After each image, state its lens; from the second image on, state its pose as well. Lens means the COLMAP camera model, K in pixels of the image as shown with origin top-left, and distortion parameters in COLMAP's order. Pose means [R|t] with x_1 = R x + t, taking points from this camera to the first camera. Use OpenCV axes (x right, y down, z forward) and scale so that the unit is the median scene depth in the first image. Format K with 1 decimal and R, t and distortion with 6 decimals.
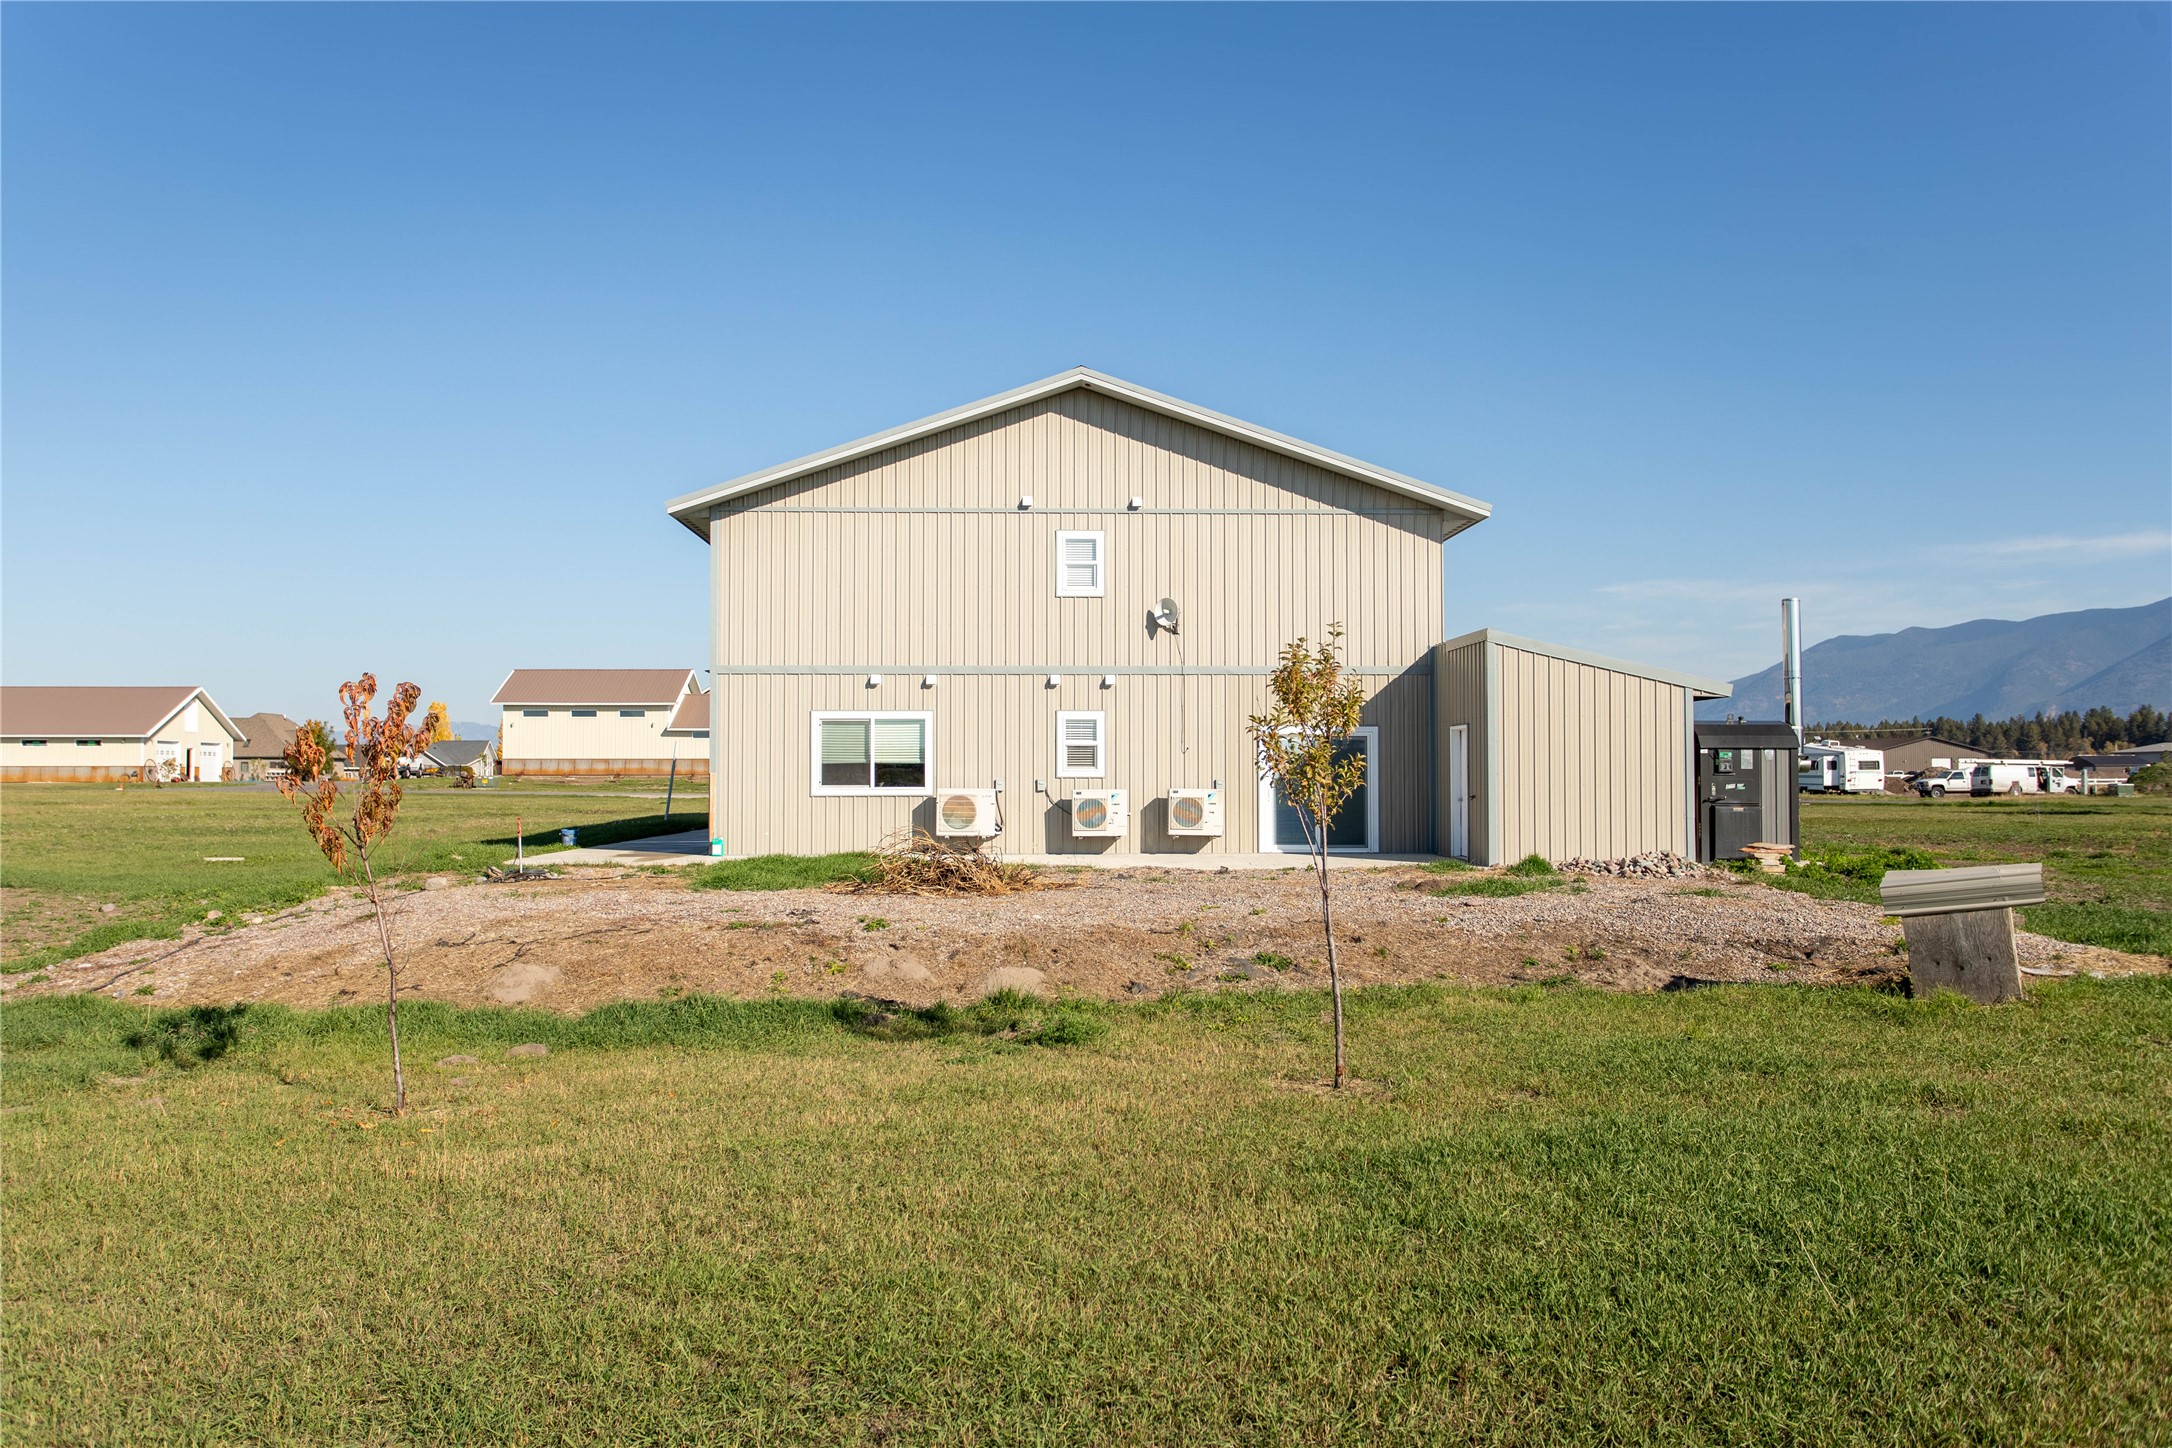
lens RADIAL K [[1805.9, 0, 1085.9], [0, 1805.9, 727.6], [0, 0, 1]] dist [-0.019337, -0.004035]
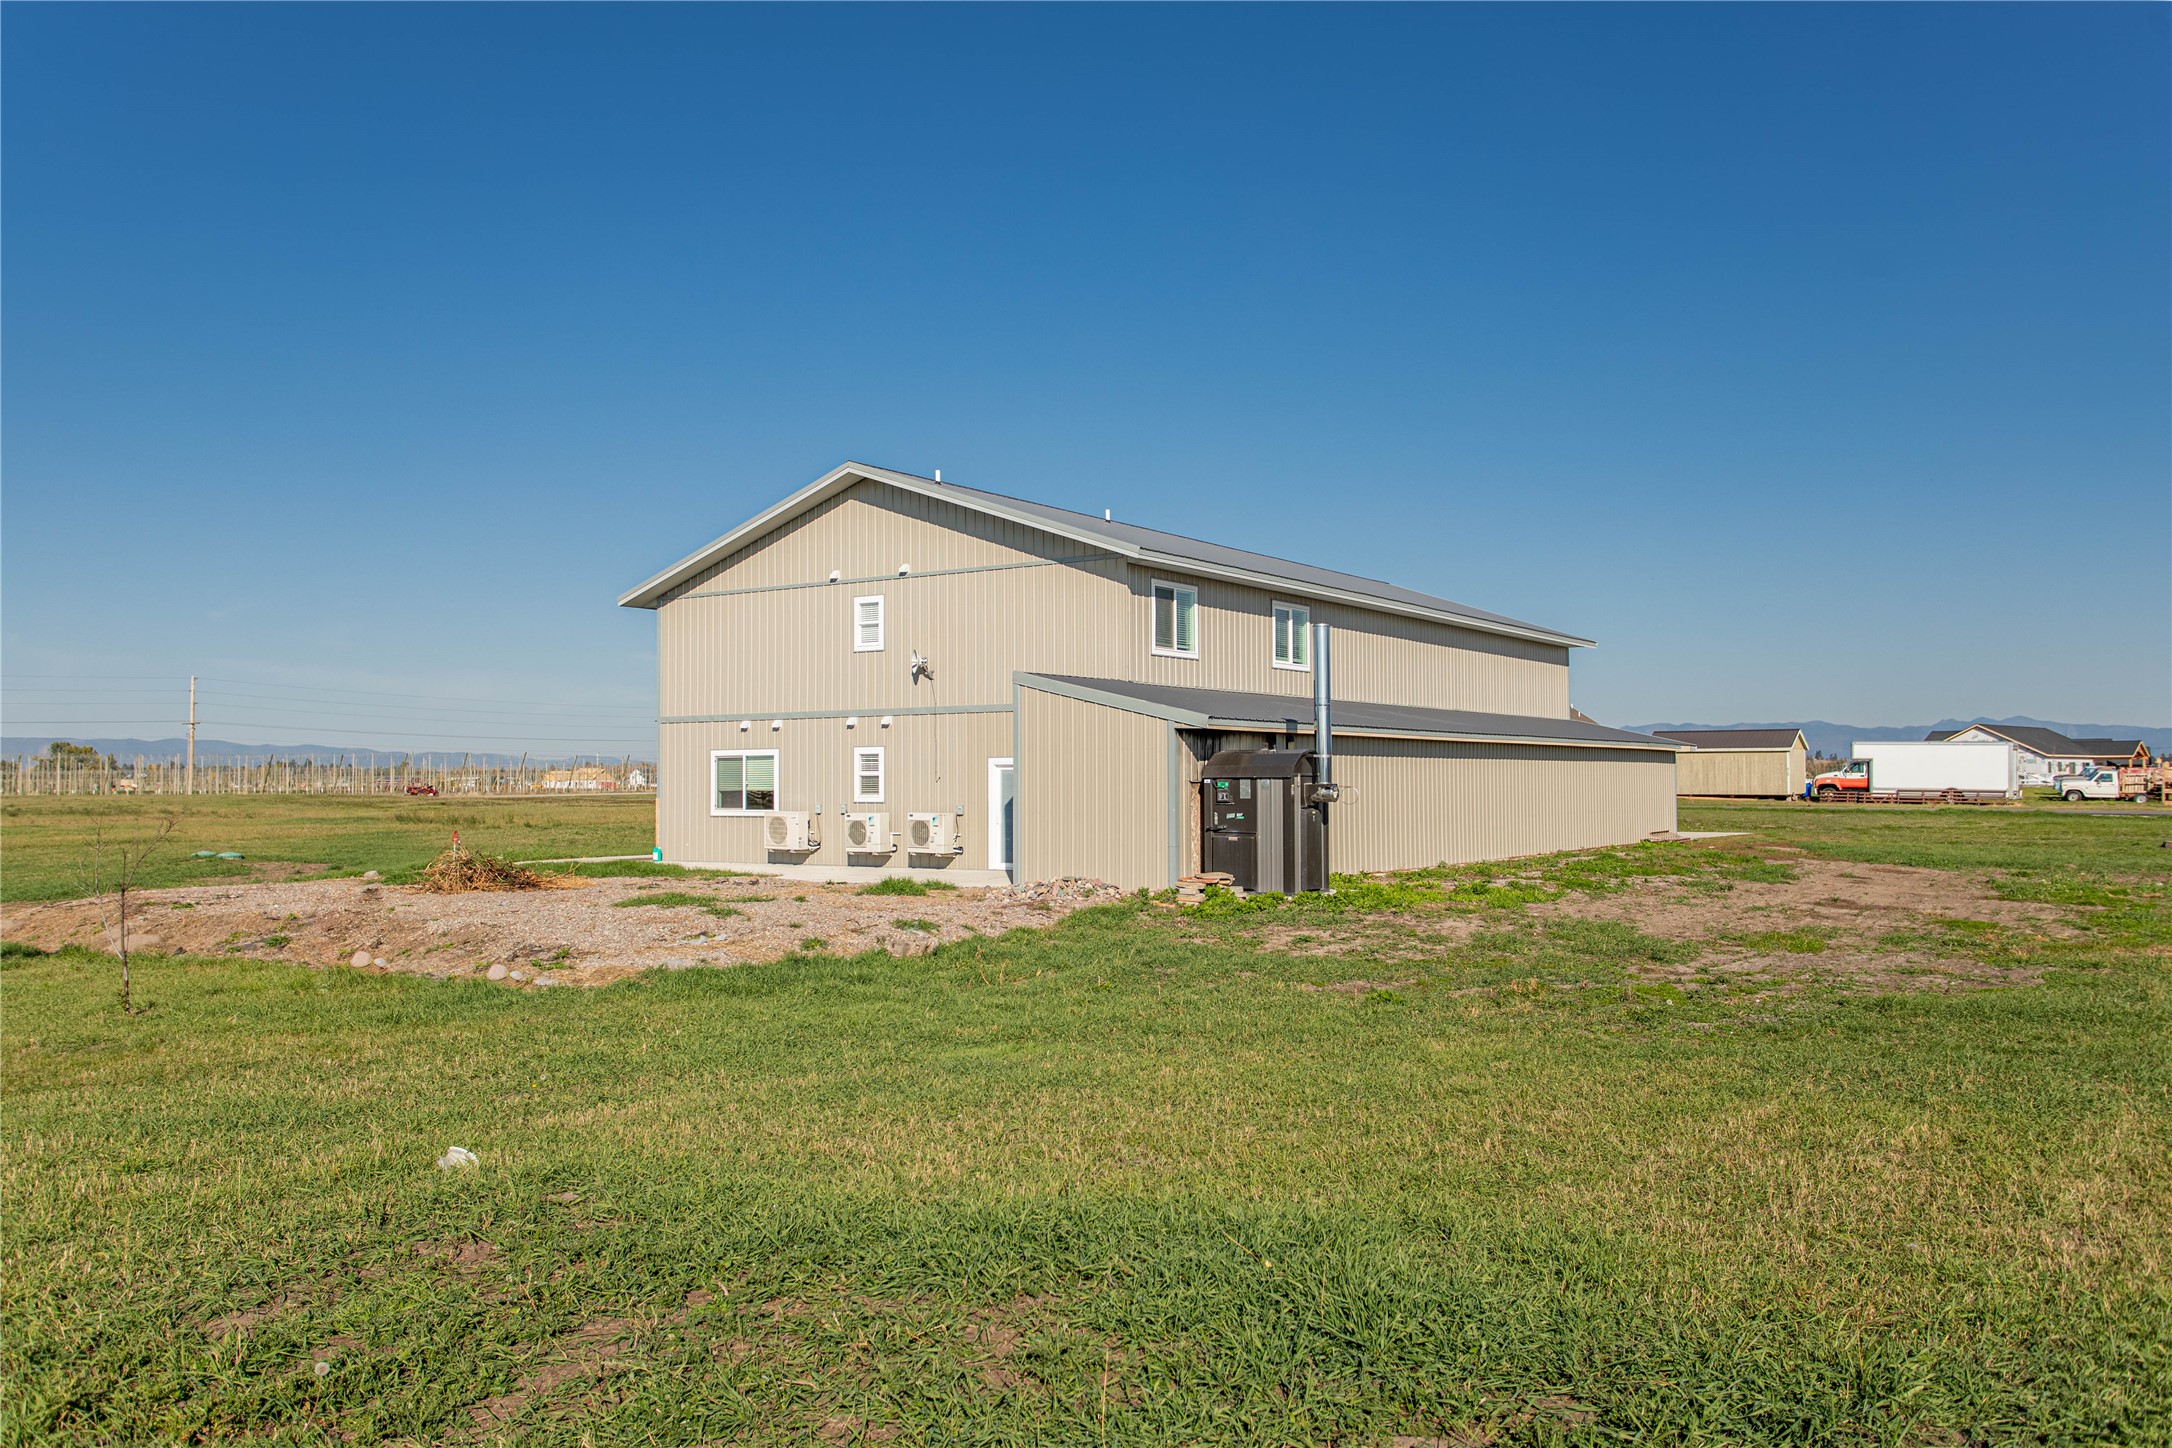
lens RADIAL K [[1805.9, 0, 1086.0], [0, 1805.9, 722.6], [0, 0, 1]] dist [-0.019337, -0.004035]
pose [[0.807551, -0.022147, -0.589382, 0.818795], [0.017527, 0.999755, -0.013552, -0.006676], [0.589537, 0.000614, 0.807741, 0.121890]]
